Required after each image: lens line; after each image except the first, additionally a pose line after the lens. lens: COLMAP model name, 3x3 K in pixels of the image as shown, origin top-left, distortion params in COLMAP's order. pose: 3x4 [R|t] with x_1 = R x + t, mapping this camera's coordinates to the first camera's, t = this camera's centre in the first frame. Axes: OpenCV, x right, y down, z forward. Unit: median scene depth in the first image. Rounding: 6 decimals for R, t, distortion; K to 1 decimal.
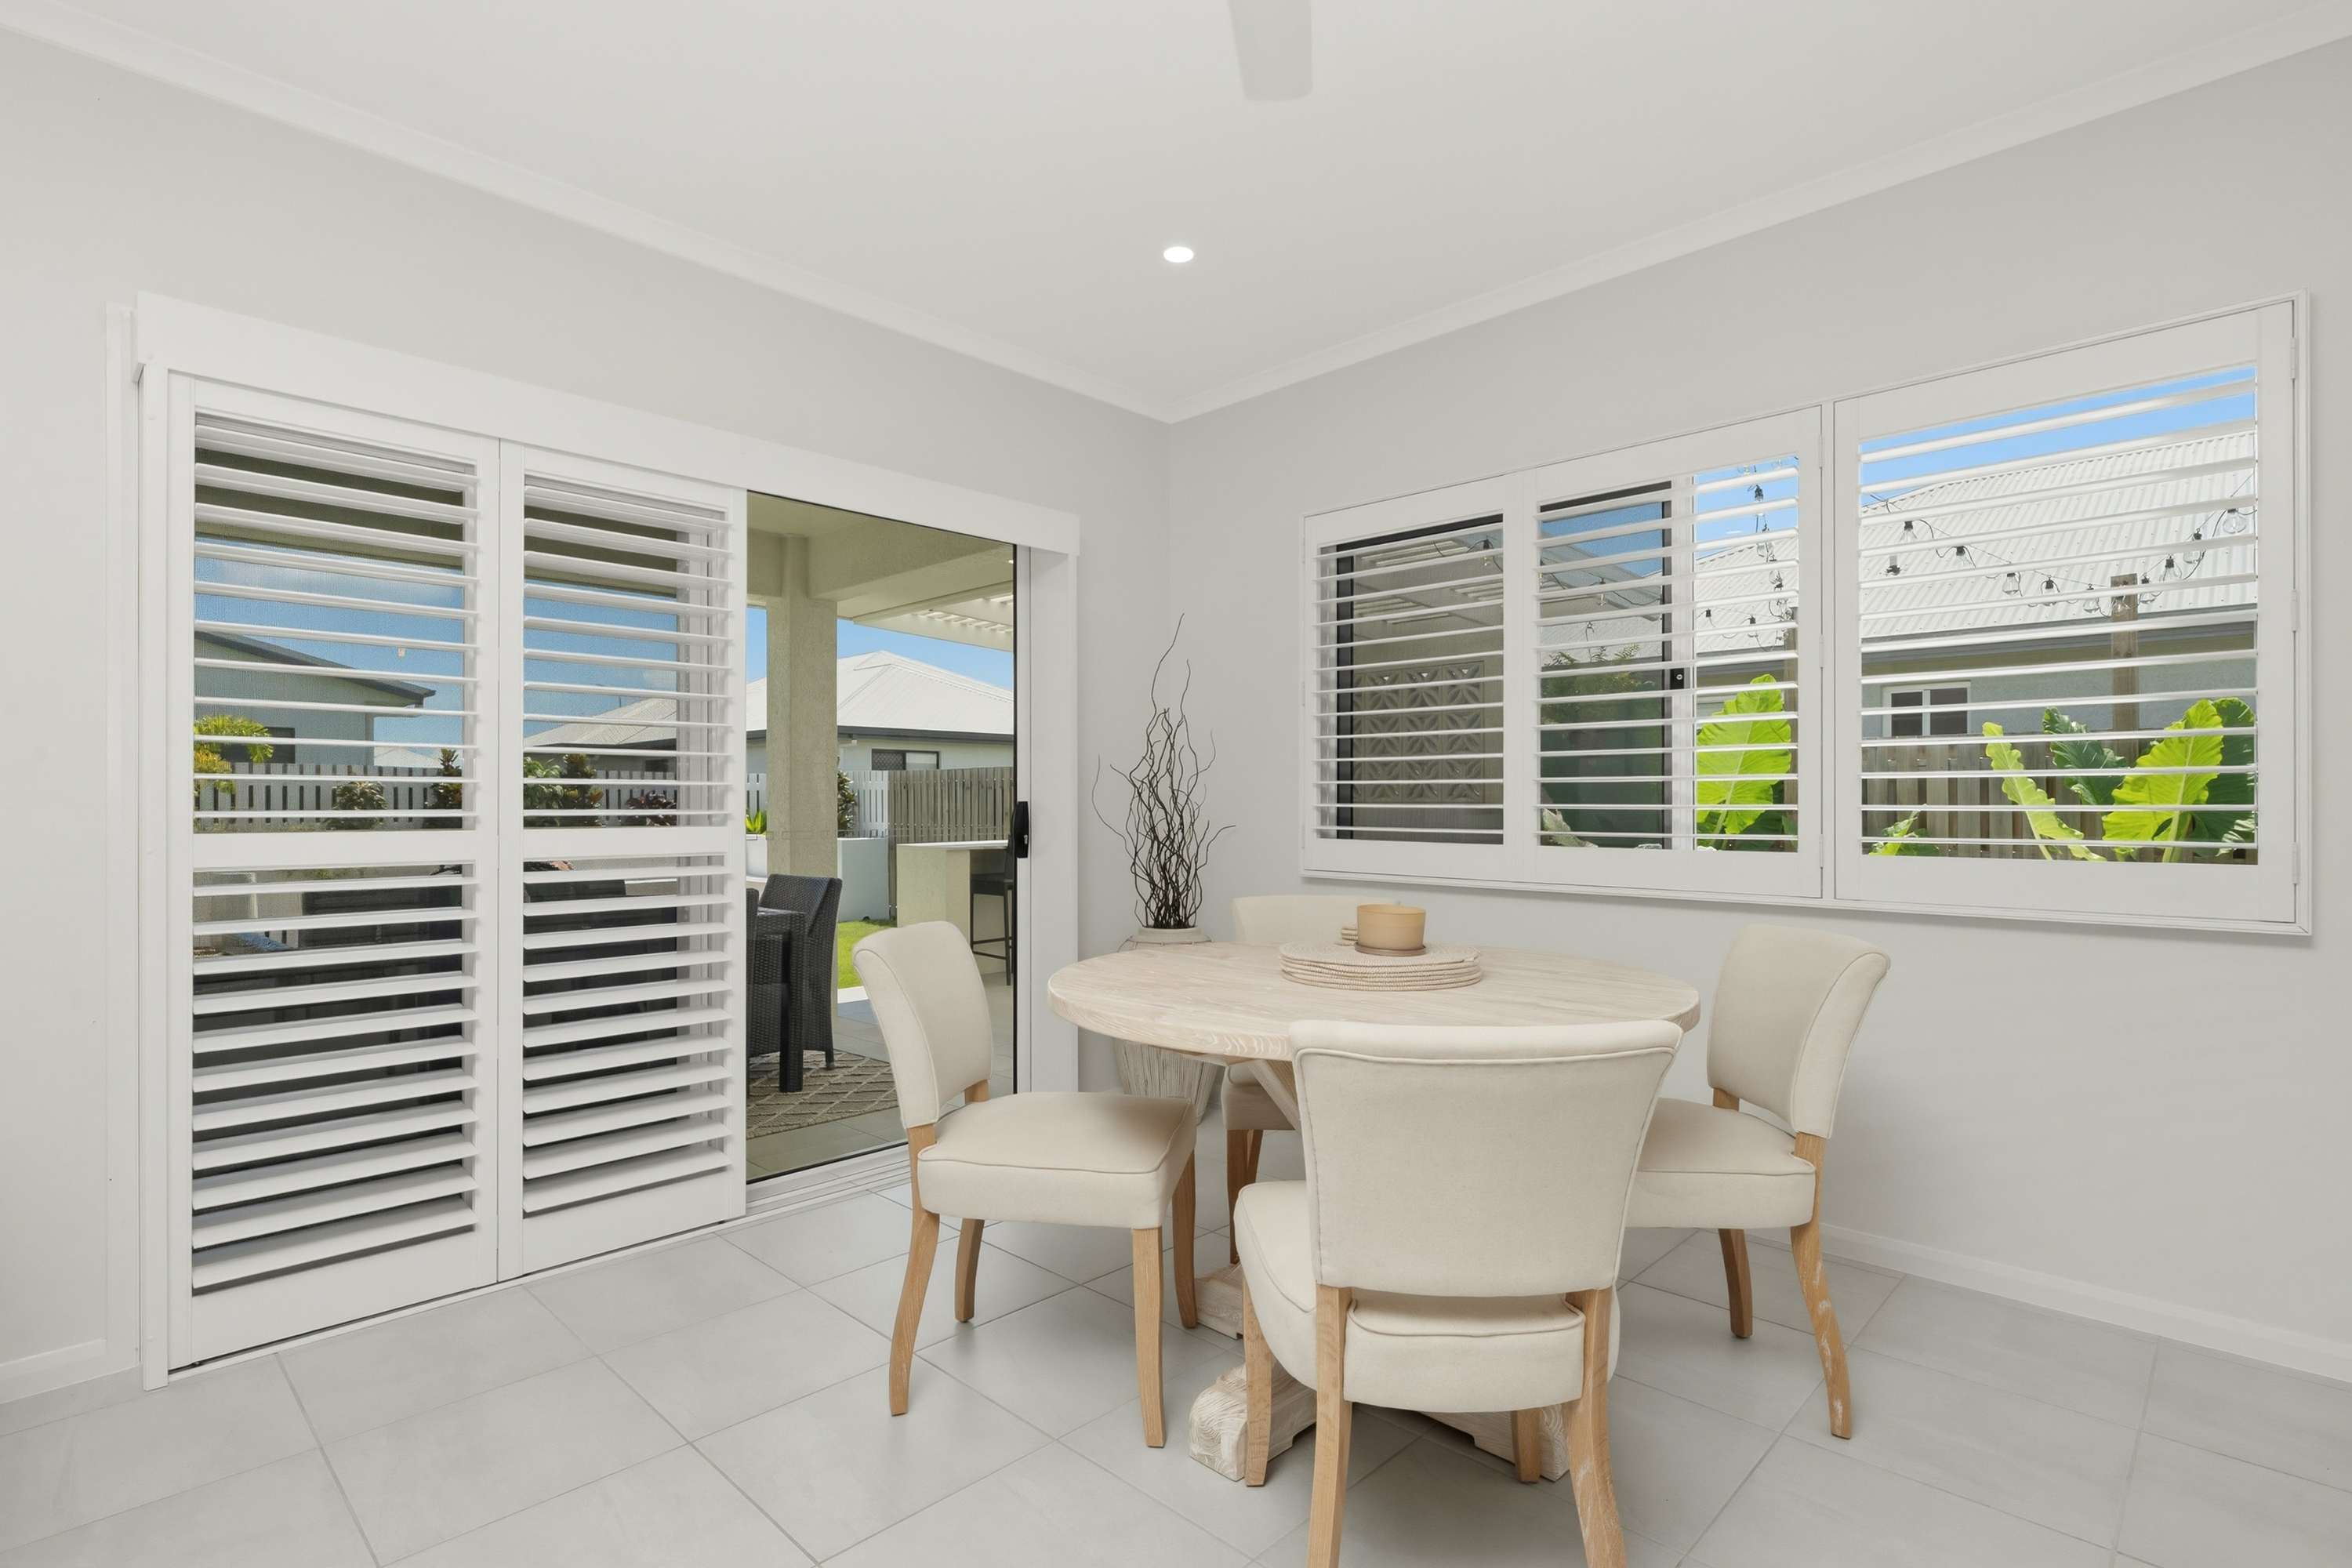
lens RADIAL K [[1152.6, 0, 1176.0], [0, 1152.6, 784.0], [0, 0, 1]] dist [-0.022845, 0.000040]
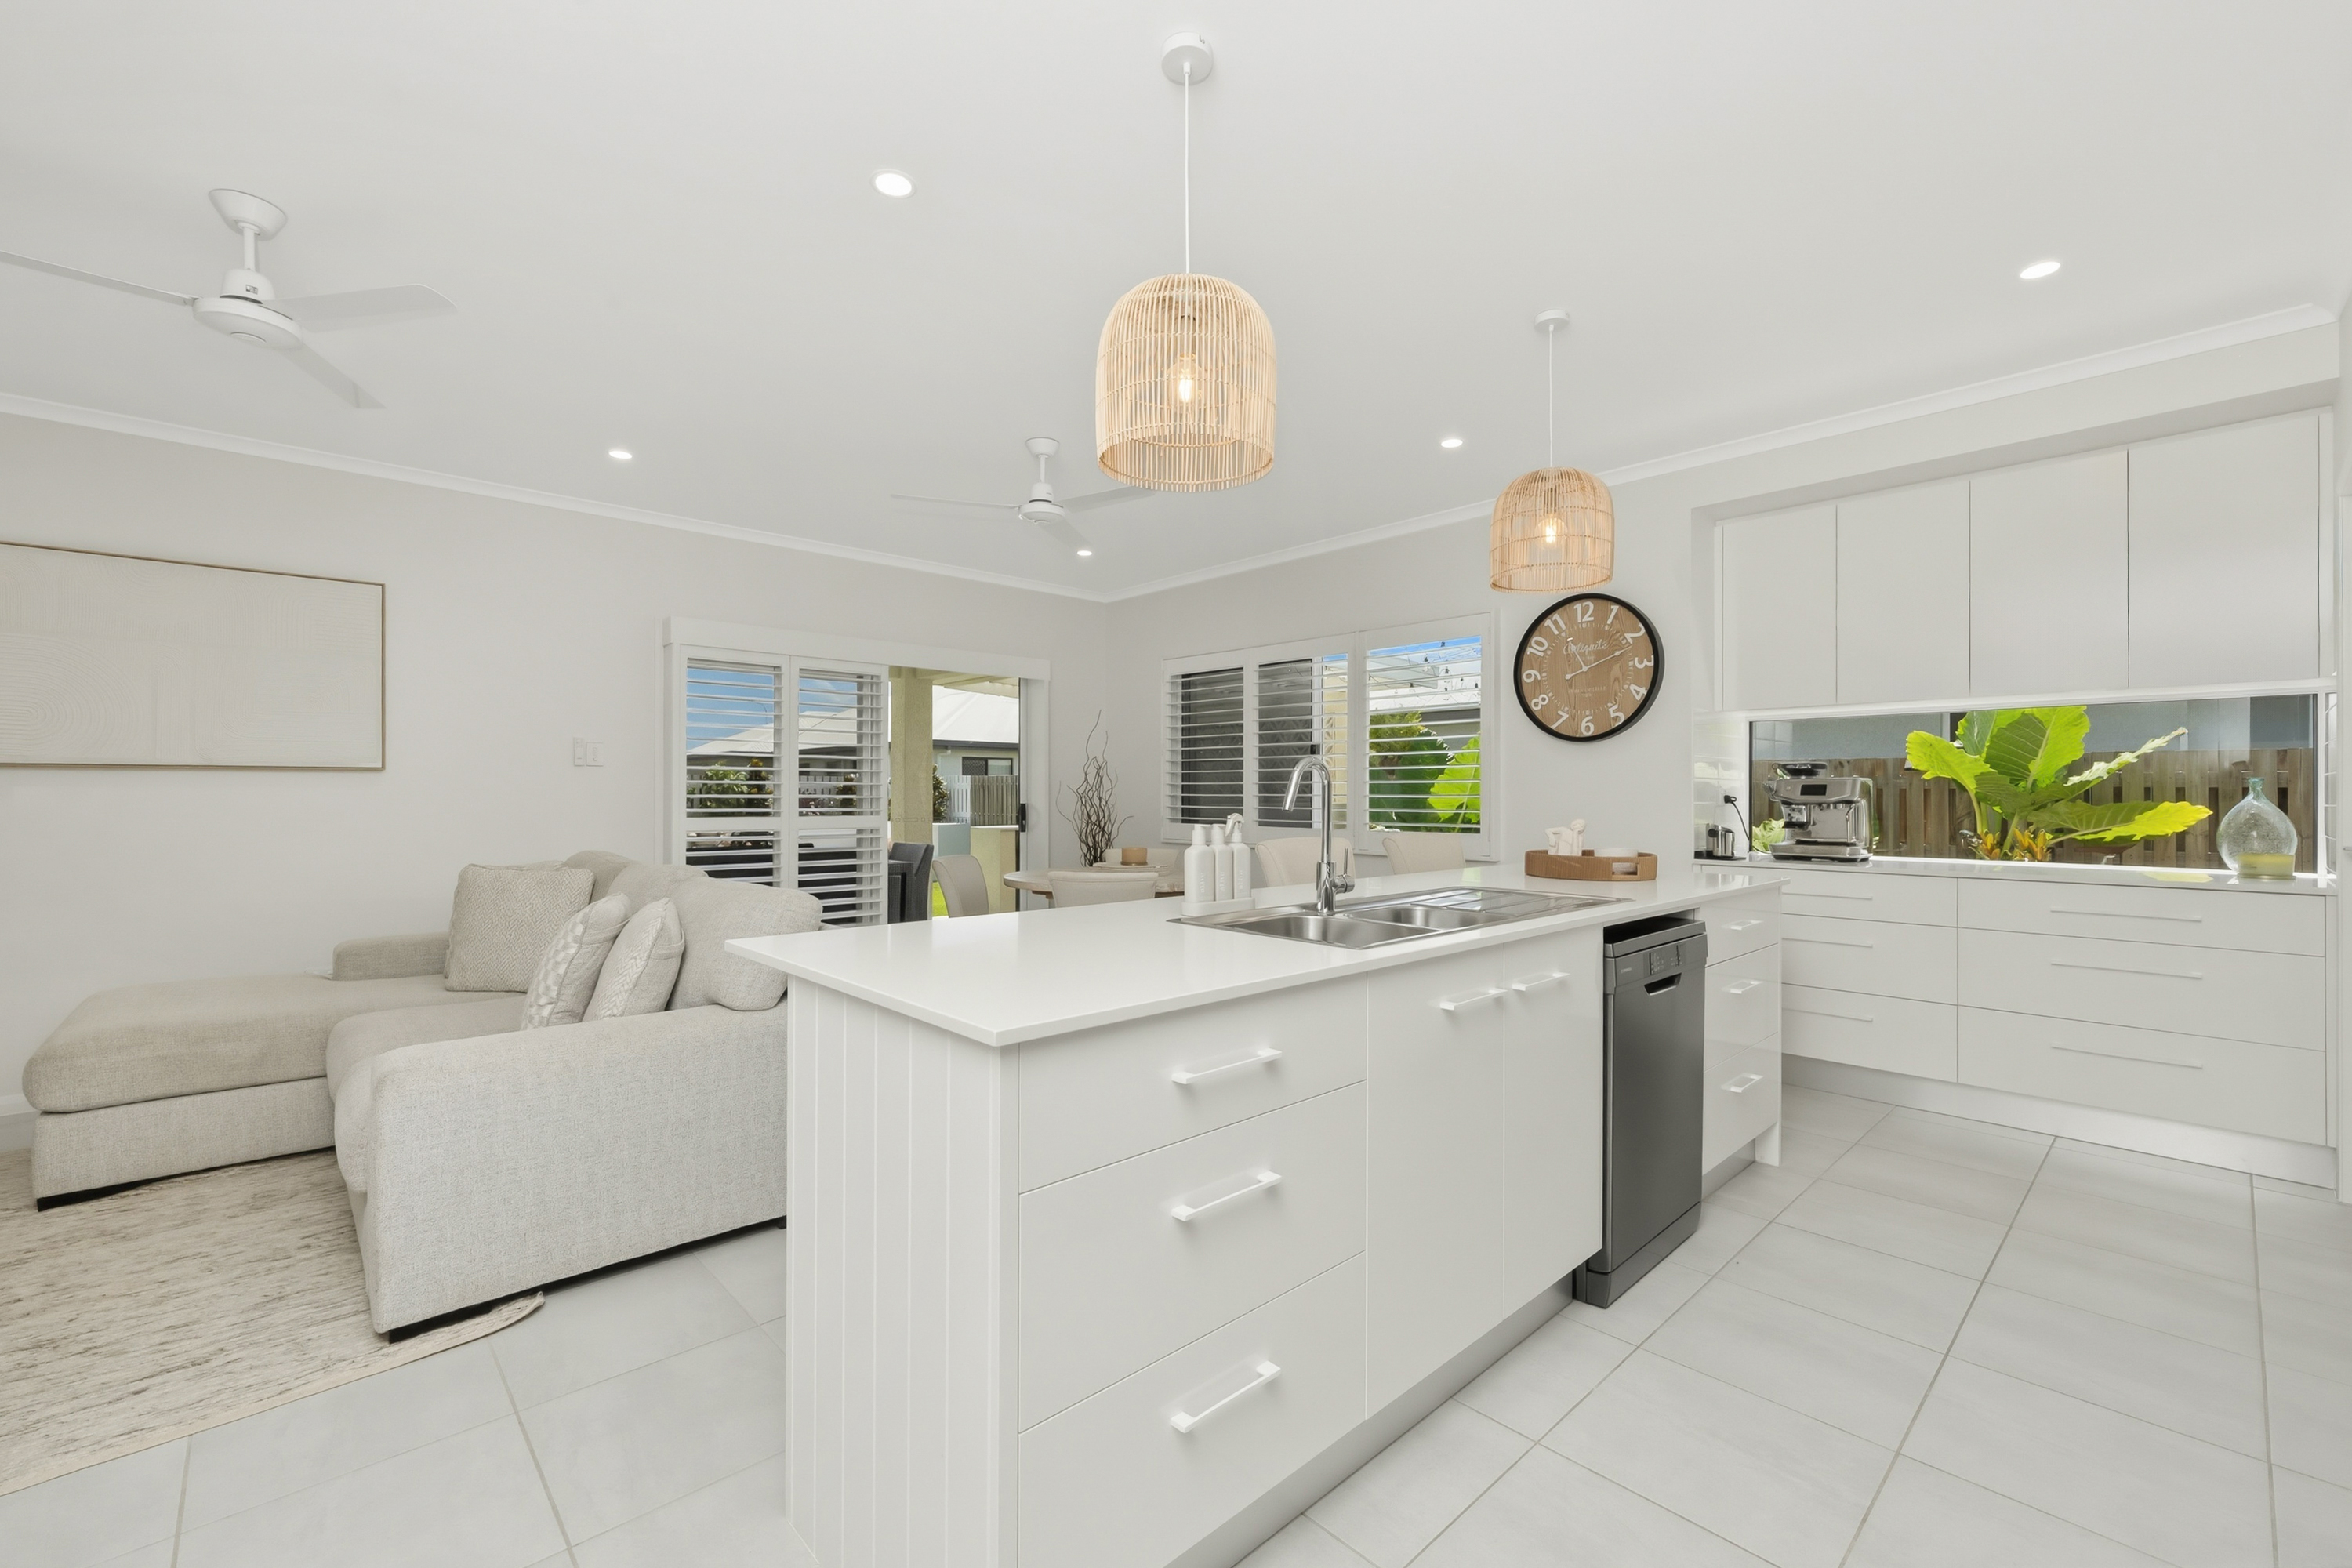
lens RADIAL K [[960.7, 0, 1176.0], [0, 960.7, 784.0], [0, 0, 1]] dist [0.016239, 0.000040]
pose [[0.999000, 0.004243, -0.044499, 0.198966], [-0.004085, 0.999985, 0.003639, -0.024764], [0.044514, -0.003453, 0.999003, -0.622524]]
